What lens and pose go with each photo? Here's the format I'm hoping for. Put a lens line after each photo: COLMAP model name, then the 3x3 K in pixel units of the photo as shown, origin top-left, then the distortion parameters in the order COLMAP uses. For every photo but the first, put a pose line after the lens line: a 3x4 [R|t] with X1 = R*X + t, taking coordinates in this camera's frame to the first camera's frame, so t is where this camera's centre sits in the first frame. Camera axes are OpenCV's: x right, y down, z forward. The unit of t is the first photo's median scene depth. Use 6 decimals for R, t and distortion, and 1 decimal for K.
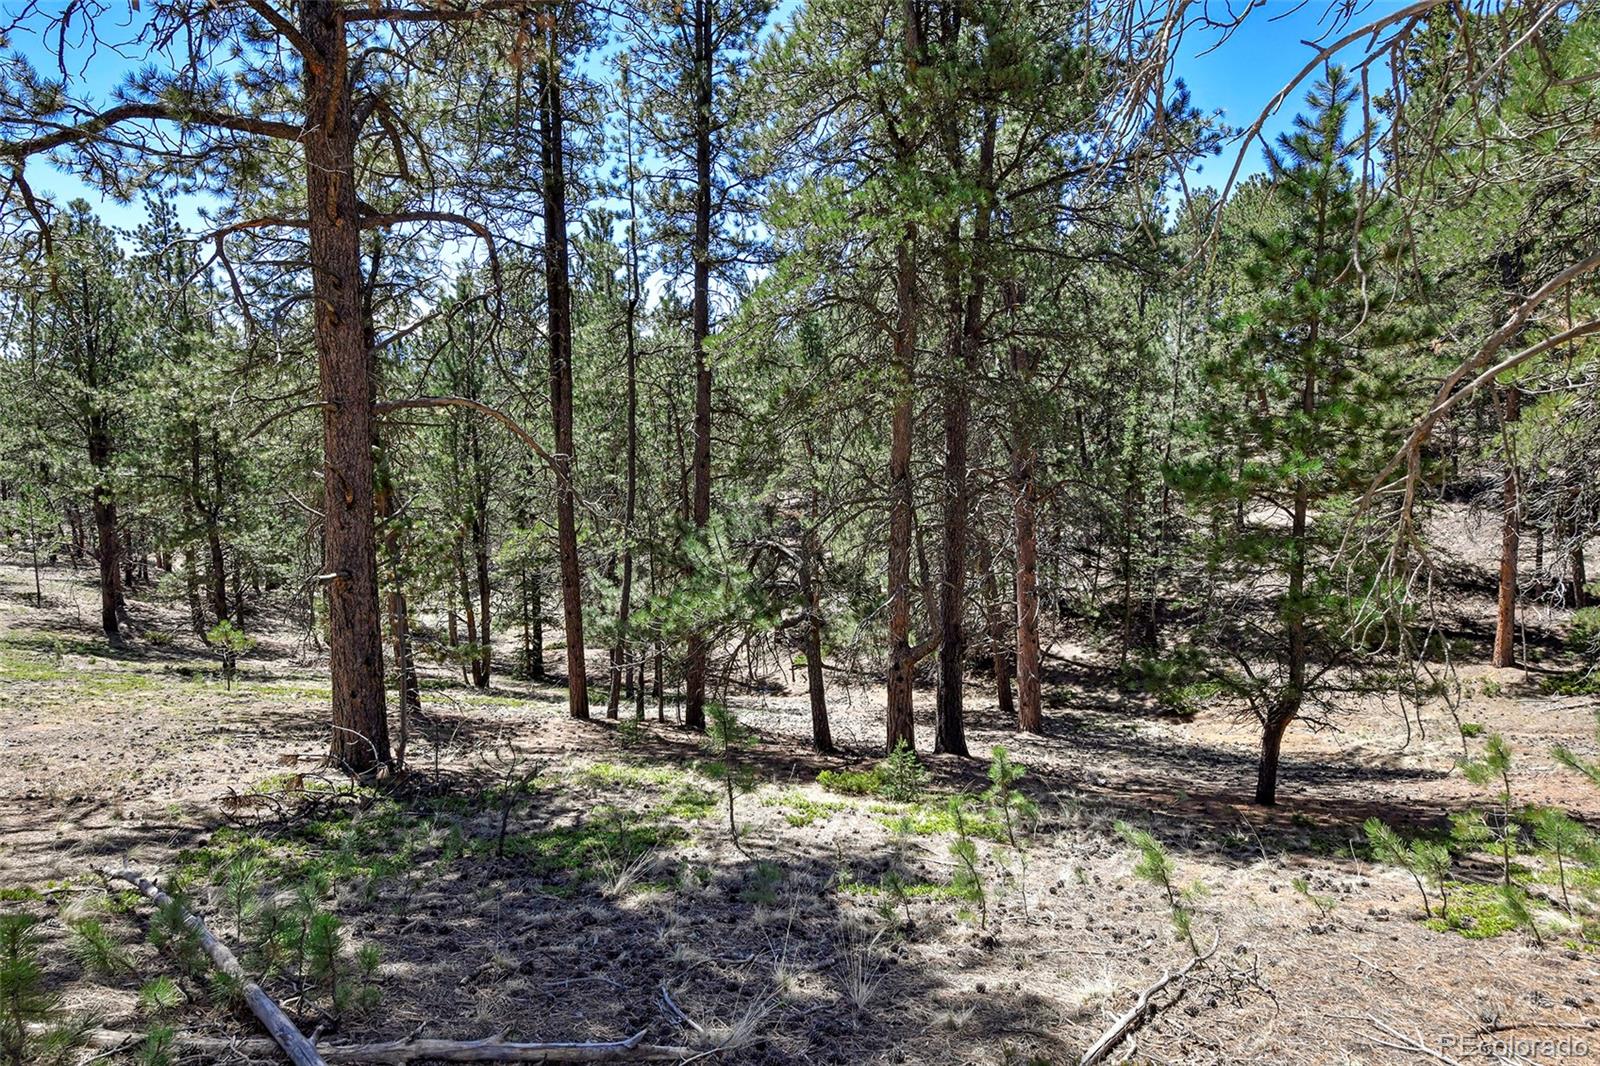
lens RADIAL K [[1012.4, 0, 799.3], [0, 1012.4, 534.5], [0, 0, 1]] dist [-0.001515, -0.000330]
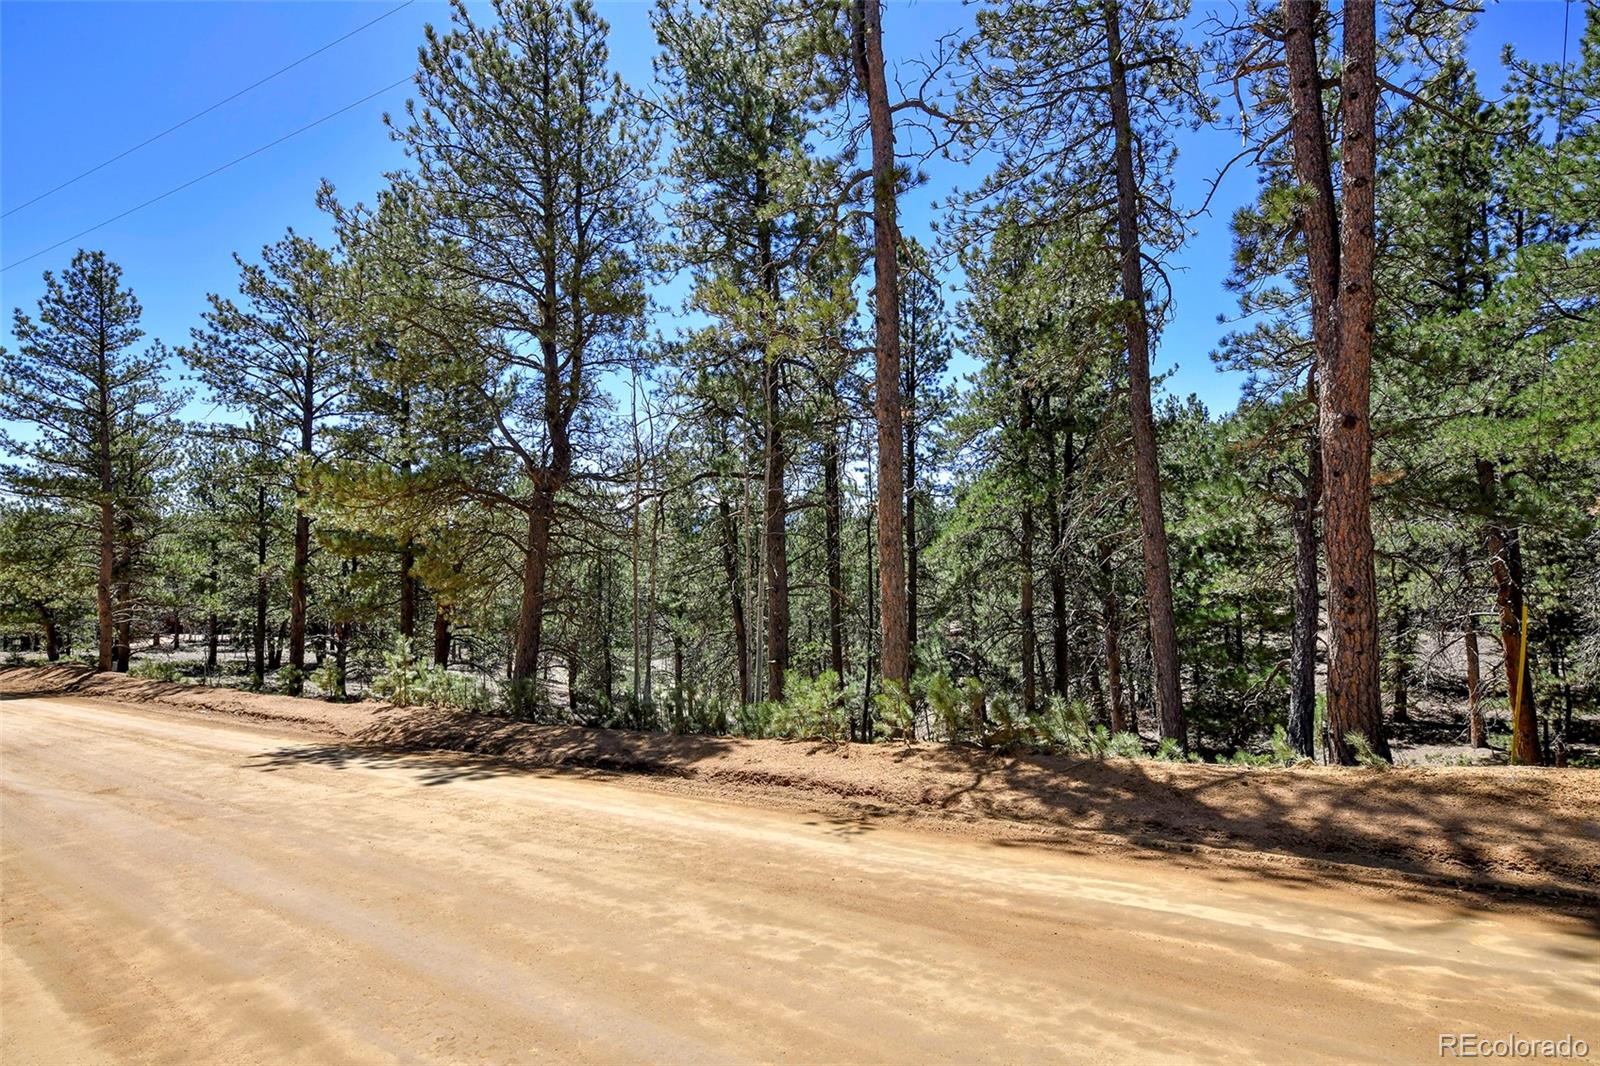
lens RADIAL K [[816.6, 0, 796.6], [0, 816.6, 529.5], [0, 0, 1]] dist [0.003974, 0.000370]
pose [[0.983496, -0.022954, -0.179469, -0.035099], [-0.004972, 0.988116, -0.153627, 0.014868], [0.180863, 0.151984, 0.971694, -0.442443]]
